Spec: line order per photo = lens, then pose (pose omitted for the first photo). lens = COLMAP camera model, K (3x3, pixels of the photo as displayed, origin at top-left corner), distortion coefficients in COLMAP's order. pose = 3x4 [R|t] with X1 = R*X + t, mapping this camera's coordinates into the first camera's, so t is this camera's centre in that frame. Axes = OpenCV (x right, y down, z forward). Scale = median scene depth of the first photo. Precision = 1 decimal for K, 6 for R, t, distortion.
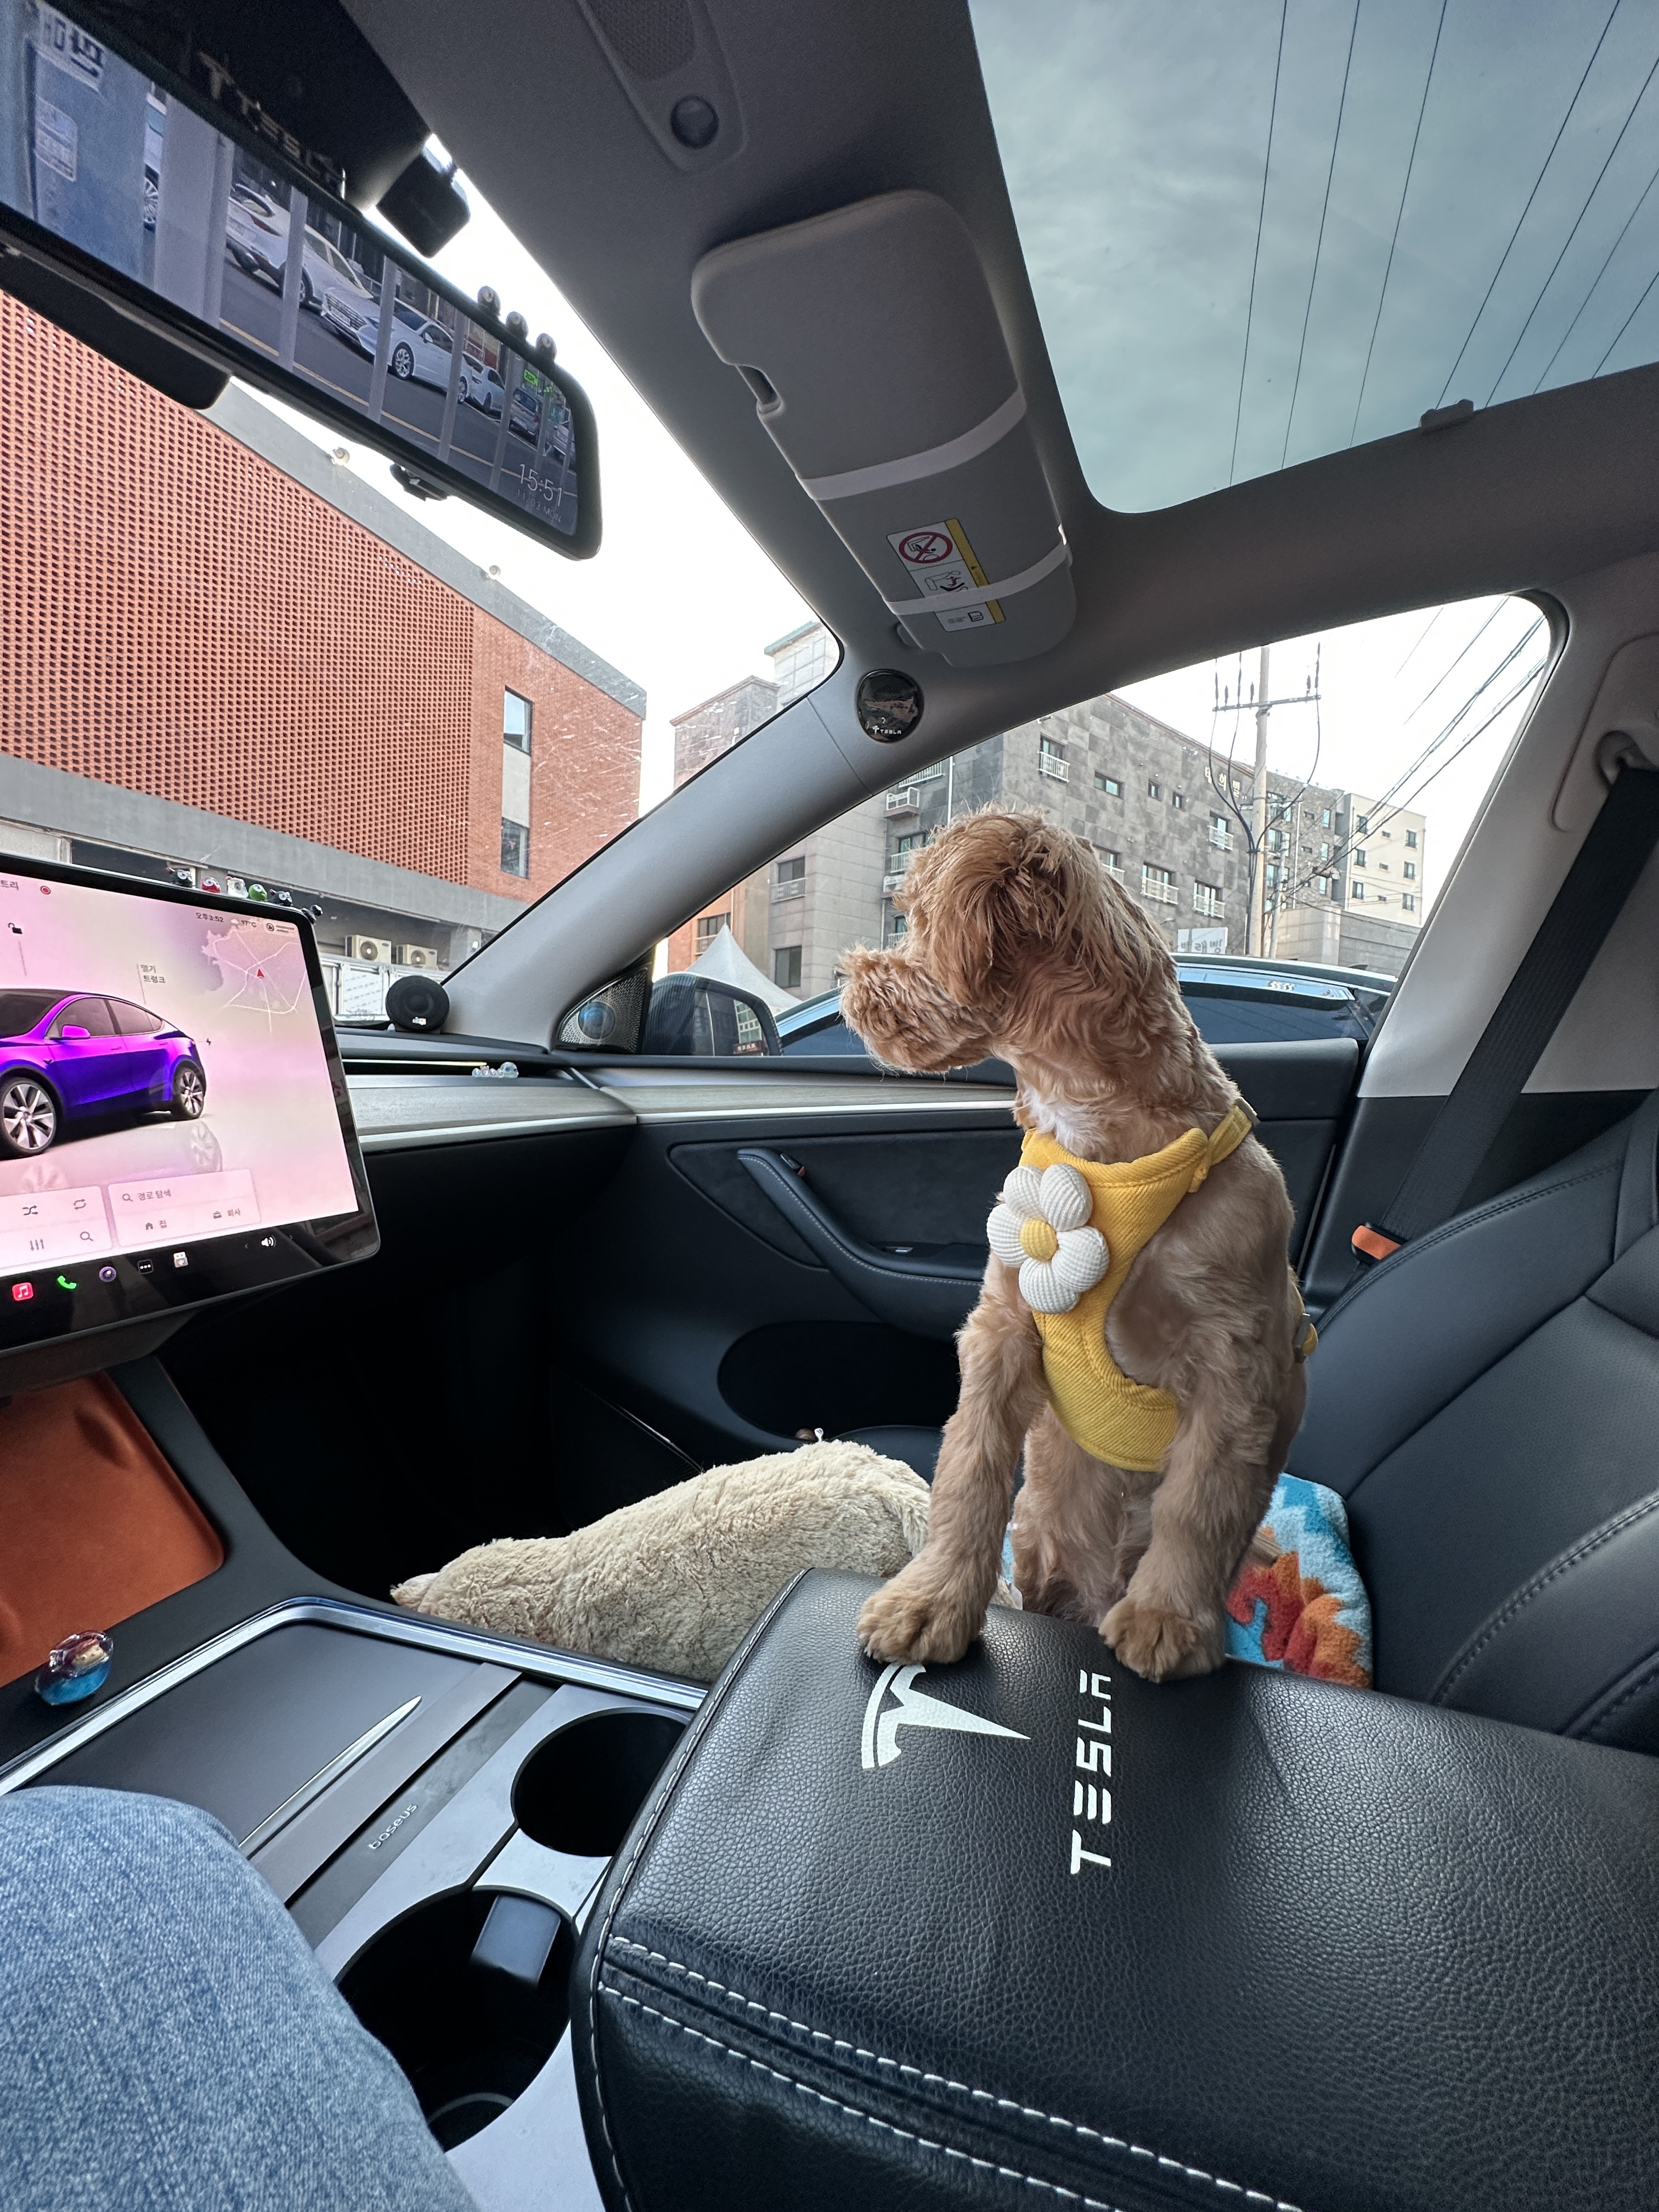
lens RADIAL K [[887.5, 0, 830.6], [0, 887.5, 1098.5], [0, 0, 1]] dist [-0.005765, 0.001731]
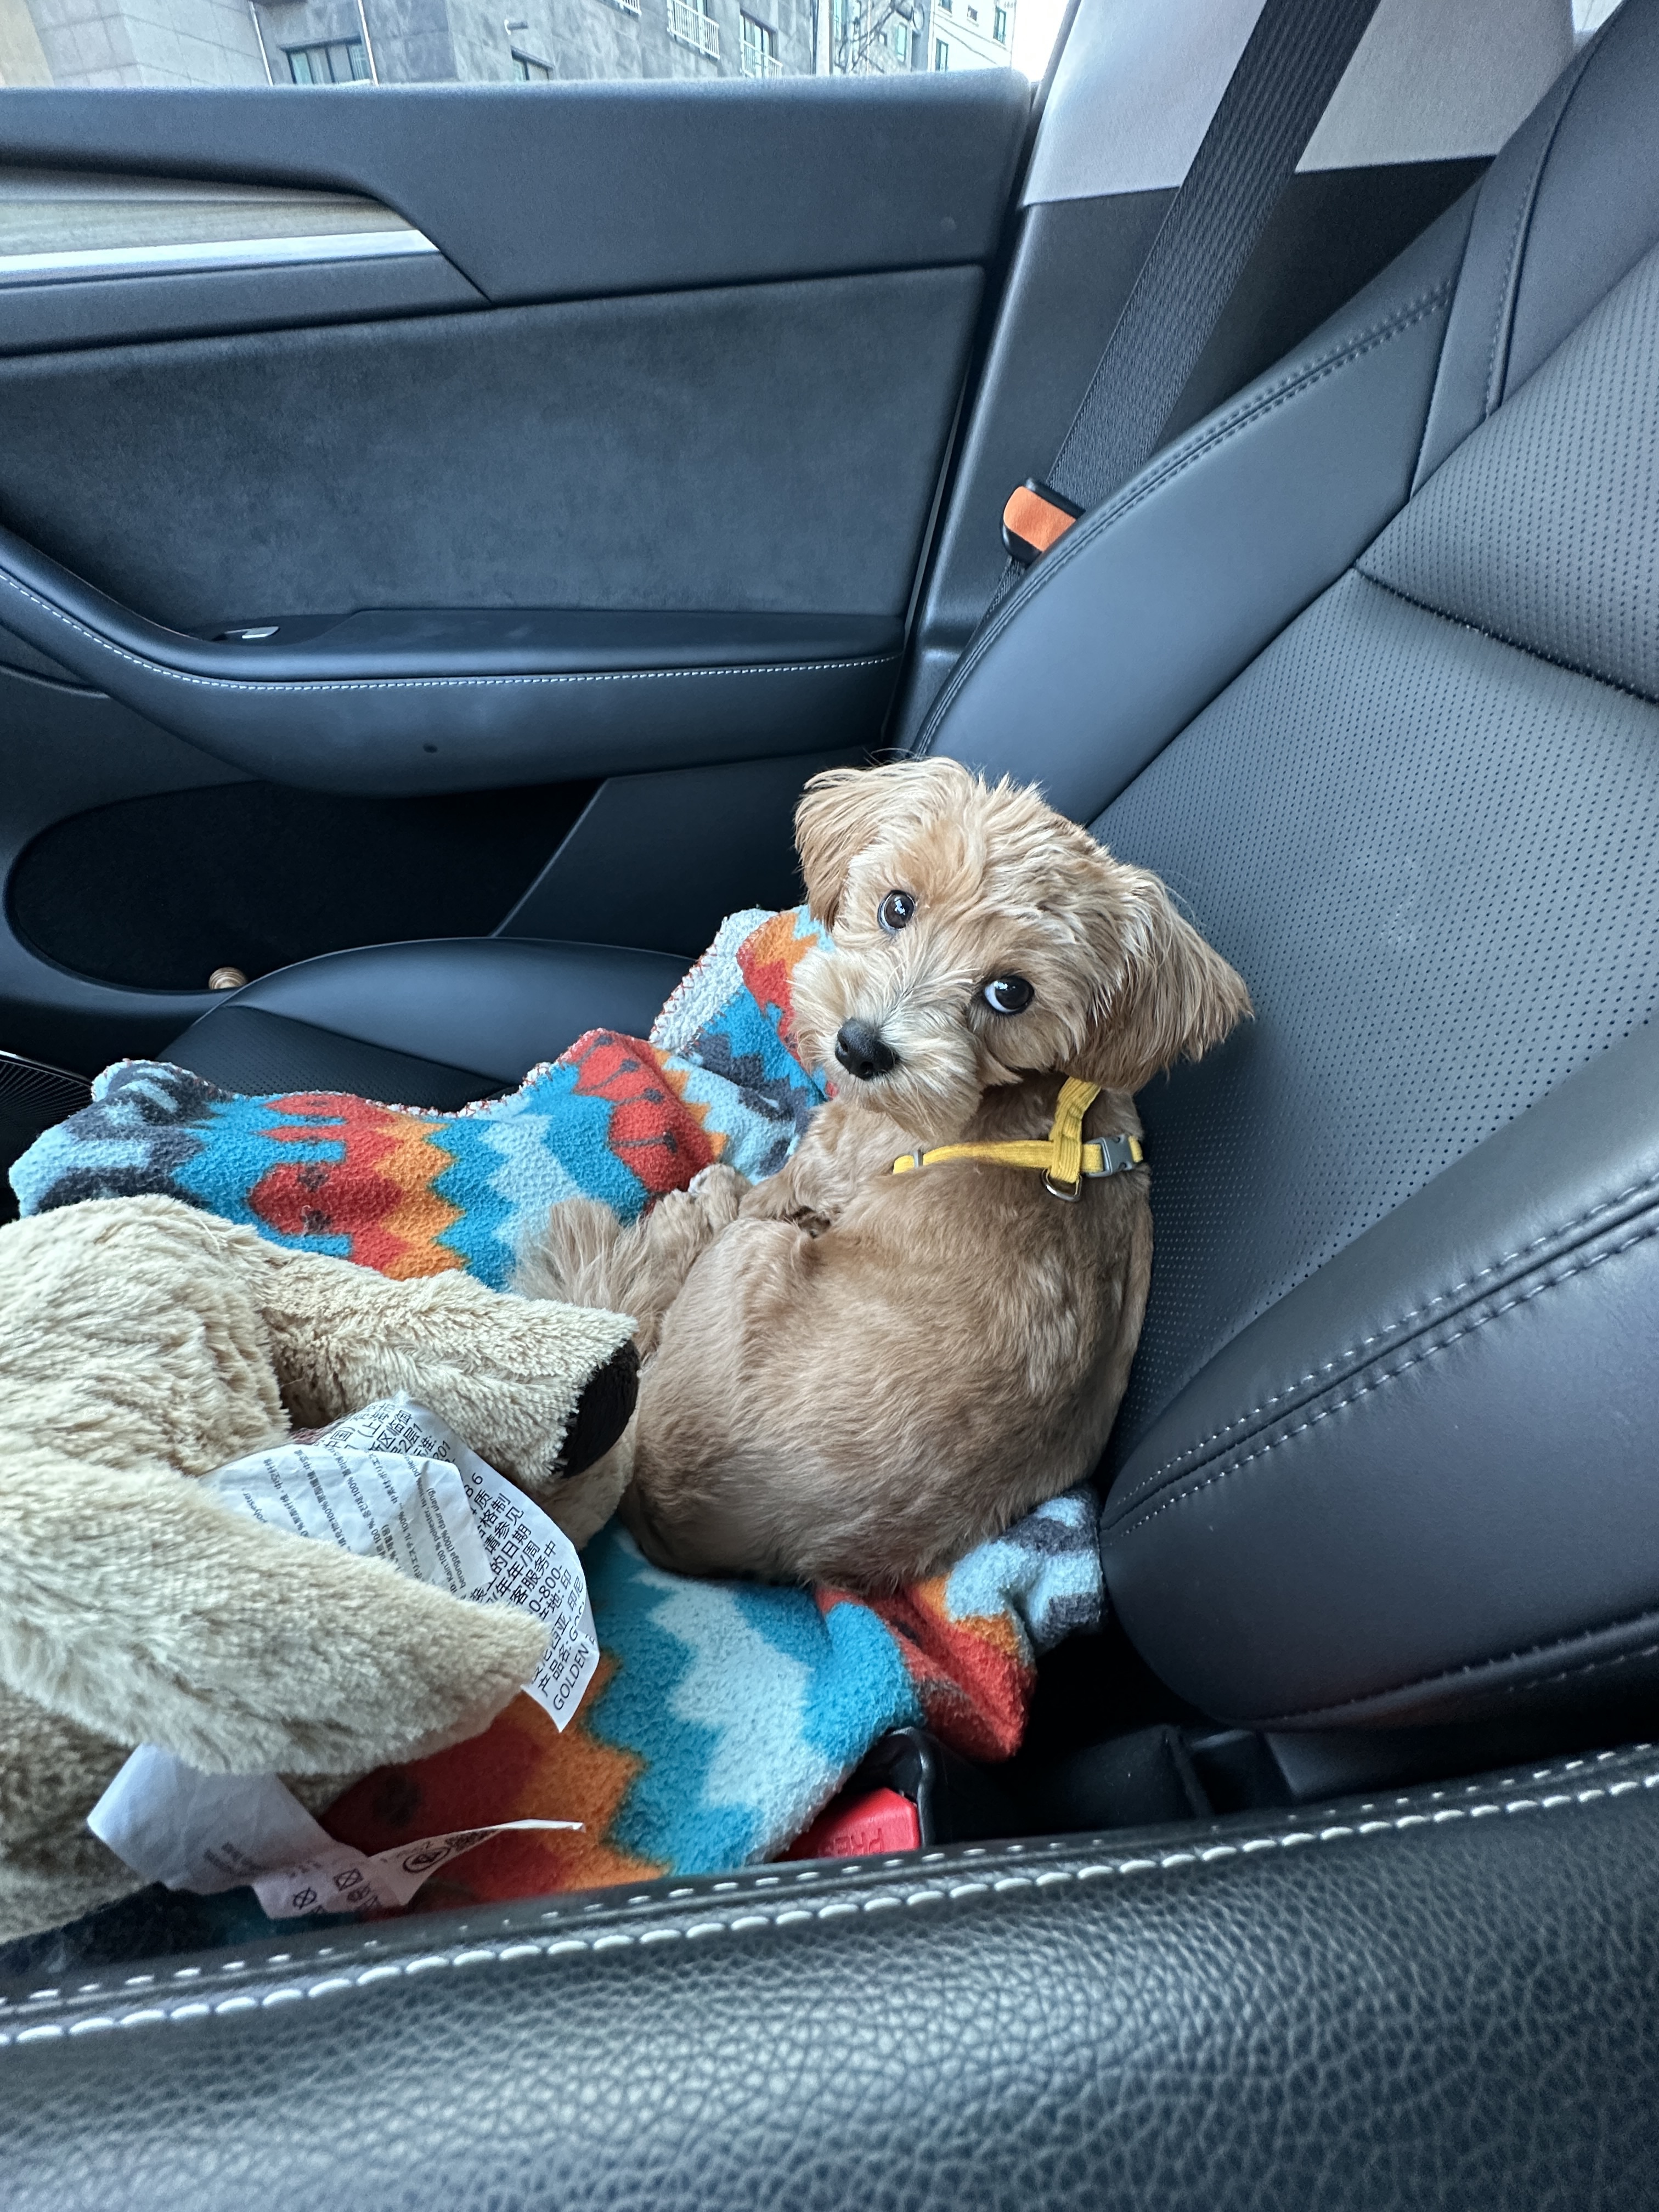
lens RADIAL K [[887.5, 0, 835.5], [0, 887.5, 1098.7], [0, 0, 1]] dist [-0.005765, 0.001731]
pose [[0.899242, -0.290942, 0.326675, 0.243776], [0.032475, 0.789108, 0.613396, 0.135412], [-0.436244, -0.540982, 0.719047, 0.561016]]
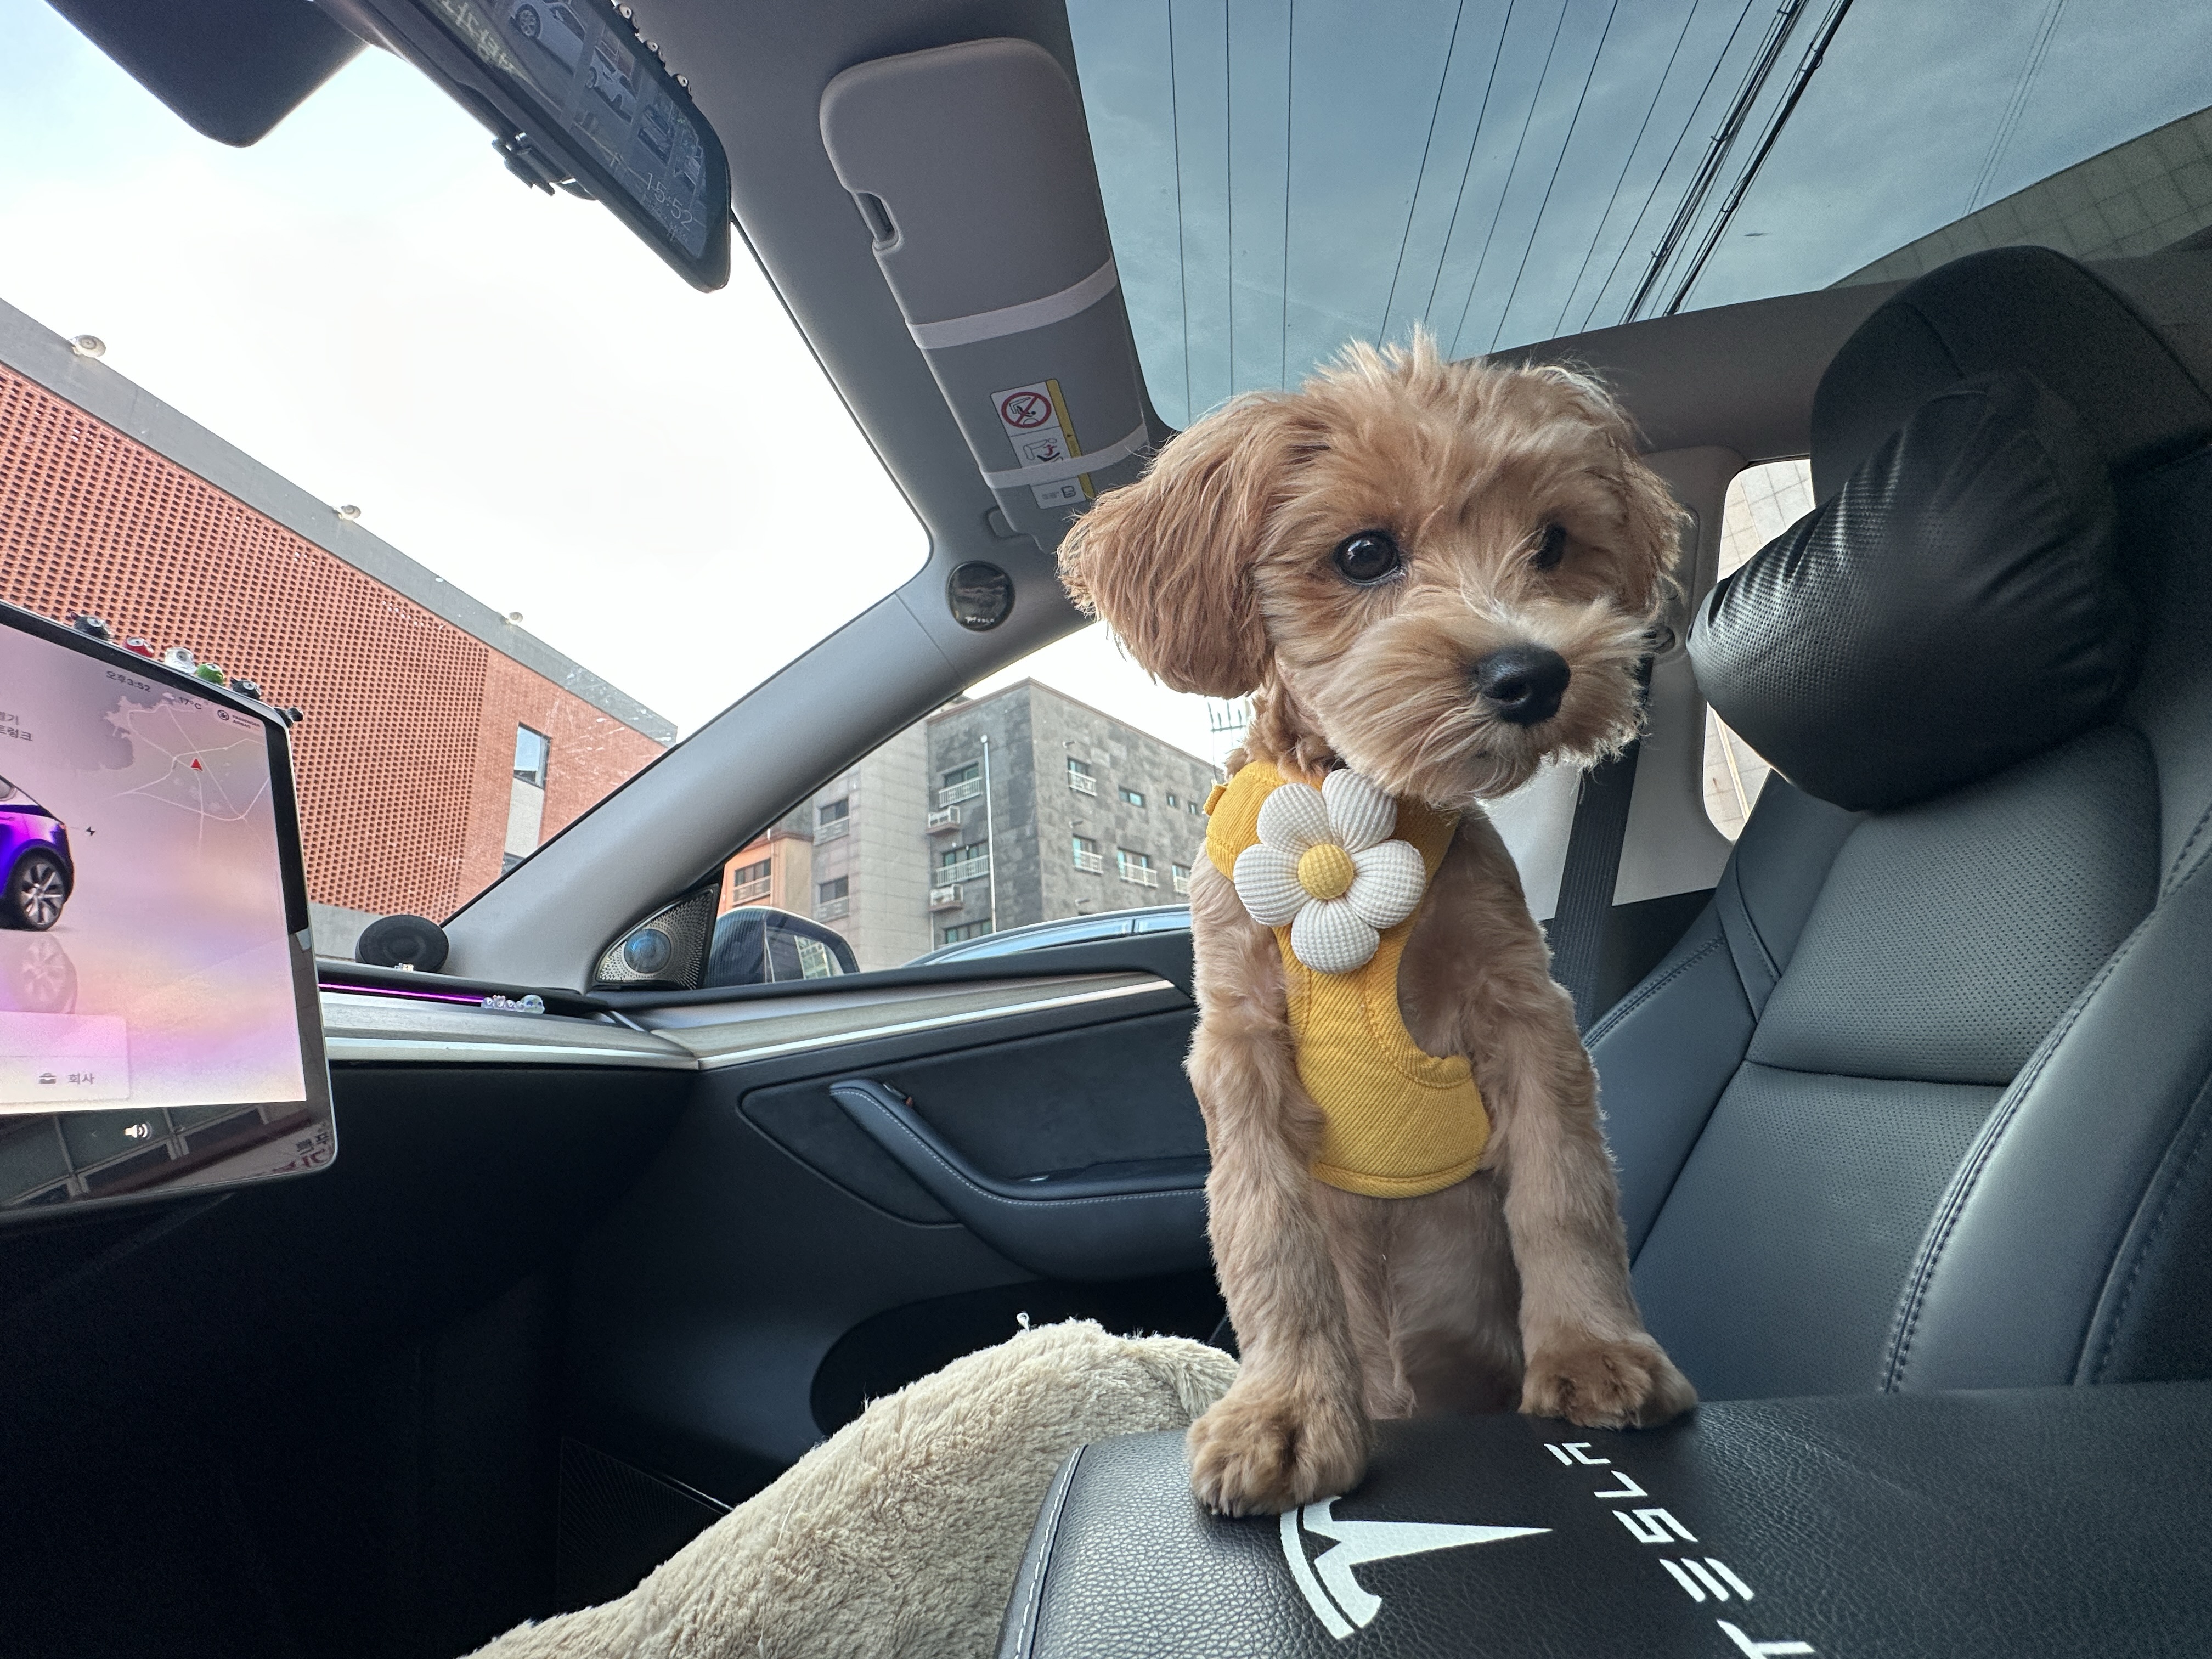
lens RADIAL K [[887.5, 0, 1102.8], [0, 887.5, 825.0], [0, 0, 1]] dist [-0.005765, 0.001731]
pose [[0.966312, -0.043707, 0.253637, -0.104186], [0.121454, 0.946287, -0.299651, 0.196572], [-0.226916, 0.320362, 0.919716, 0.167534]]
